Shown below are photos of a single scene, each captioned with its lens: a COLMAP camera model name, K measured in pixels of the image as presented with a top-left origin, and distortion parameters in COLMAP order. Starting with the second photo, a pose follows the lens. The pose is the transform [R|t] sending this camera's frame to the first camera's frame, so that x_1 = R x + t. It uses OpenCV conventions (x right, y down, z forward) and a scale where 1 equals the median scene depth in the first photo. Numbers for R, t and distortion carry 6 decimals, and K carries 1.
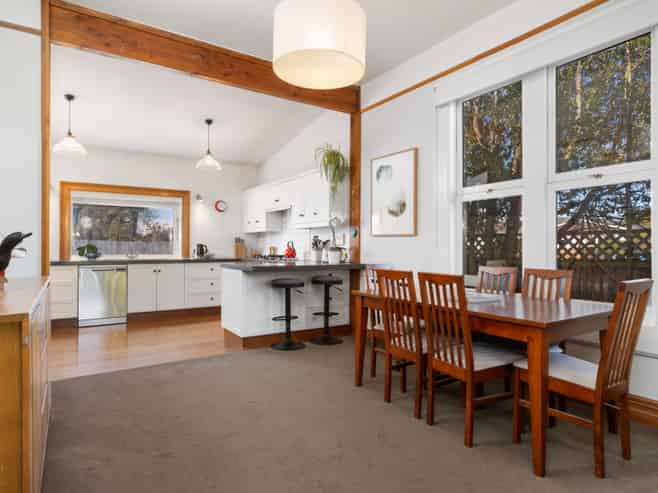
lens RADIAL K [[394.6, 0, 329.0], [0, 394.6, 246.5], [0, 0, 1]] dist [-0.003257, 0.000680]
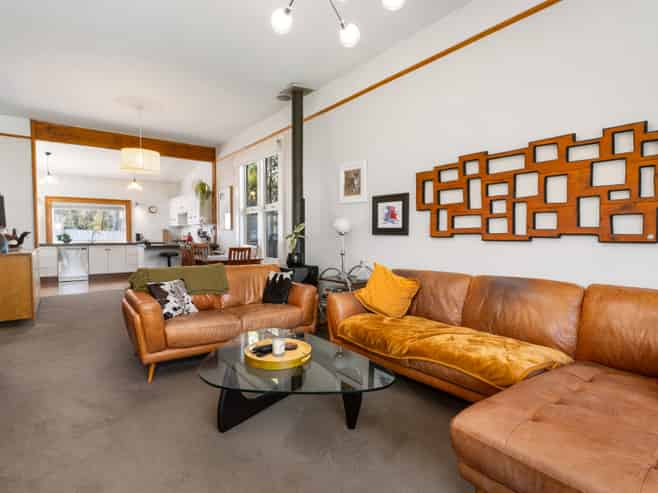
lens RADIAL K [[360.5, 0, 329.0], [0, 360.5, 246.5], [0, 0, 1]] dist [0.015131, -0.000540]
pose [[0.998793, -0.001774, 0.049094, 0.435222], [0.000025, 0.999366, 0.035600, -0.006137], [-0.049126, -0.035556, 0.998160, -0.594019]]
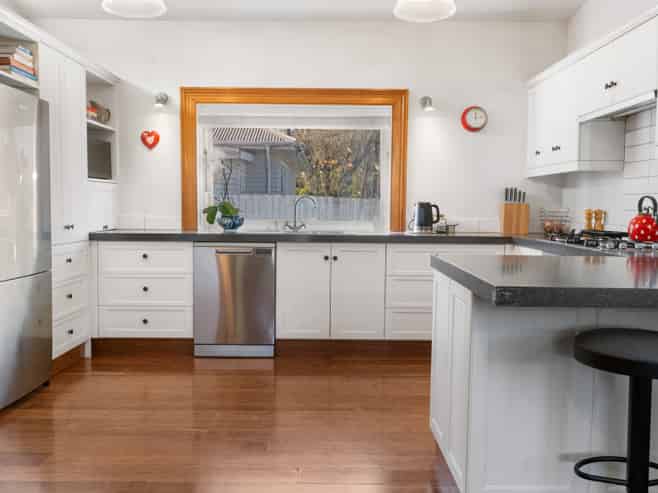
lens RADIAL K [[575.4, 0, 329.0], [0, 575.4, 246.5], [0, 0, 1]] dist [-0.000833, -0.001960]
pose [[0.833591, 0.045589, -0.550498, -0.051268], [-0.007098, 0.997390, 0.071850, -0.002875], [0.552337, -0.055986, 0.831739, 0.418656]]
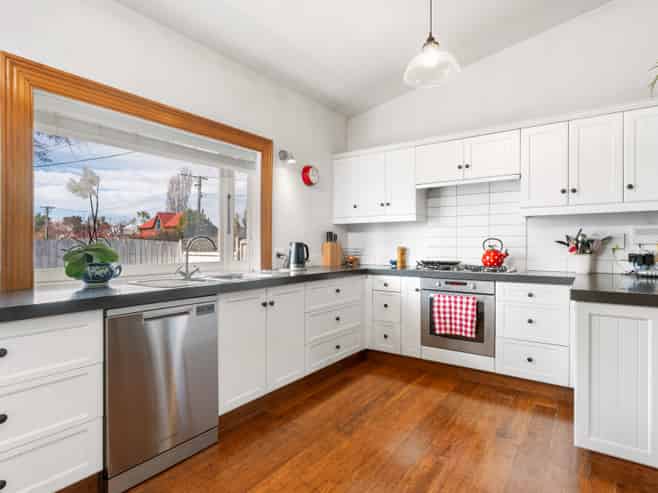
lens RADIAL K [[360.5, 0, 329.0], [0, 360.5, 246.5], [0, 0, 1]] dist [0.015131, -0.000540]
pose [[0.940889, -0.003180, 0.338700, -0.509583], [-0.001065, 0.999923, 0.012347, -0.008301], [-0.338713, -0.011978, 0.940813, 0.598569]]
